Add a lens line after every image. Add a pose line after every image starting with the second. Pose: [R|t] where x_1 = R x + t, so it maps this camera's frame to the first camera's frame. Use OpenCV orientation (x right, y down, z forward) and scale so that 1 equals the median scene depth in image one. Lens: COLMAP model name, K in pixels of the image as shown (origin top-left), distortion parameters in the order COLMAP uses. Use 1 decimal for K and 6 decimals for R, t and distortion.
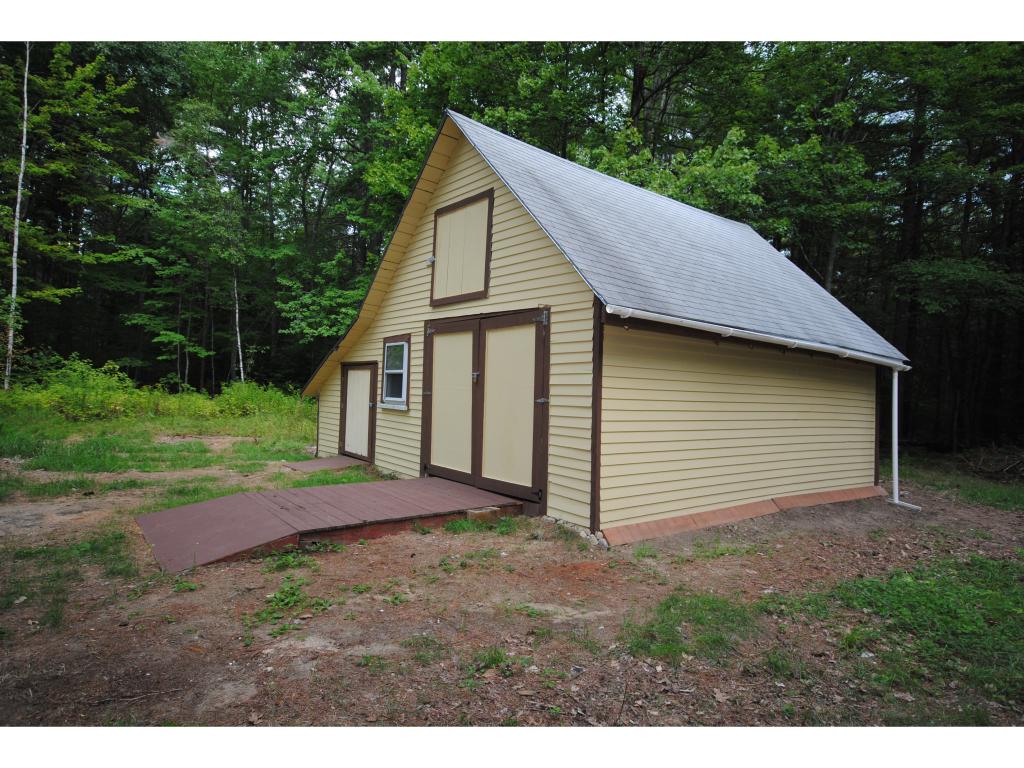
lens RADIAL K [[584.2, 0, 512.0], [0, 584.2, 384.0], [0, 0, 1]] dist [0.002740, 0.000566]
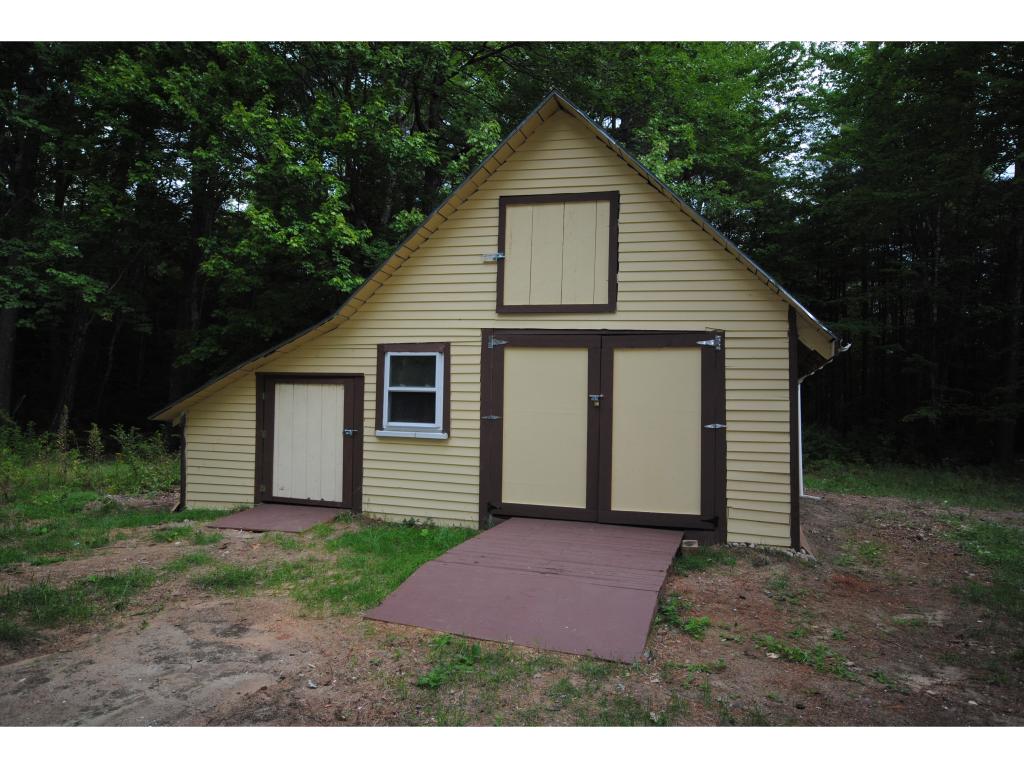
lens RADIAL K [[735.2, 0, 512.0], [0, 735.2, 384.0], [0, 0, 1]] dist [0.050506, 0.001924]
pose [[0.817104, -0.007911, 0.576435, -0.726750], [0.000129, 0.999908, 0.013540, -0.045823], [-0.576490, -0.010989, 0.817031, 0.136205]]
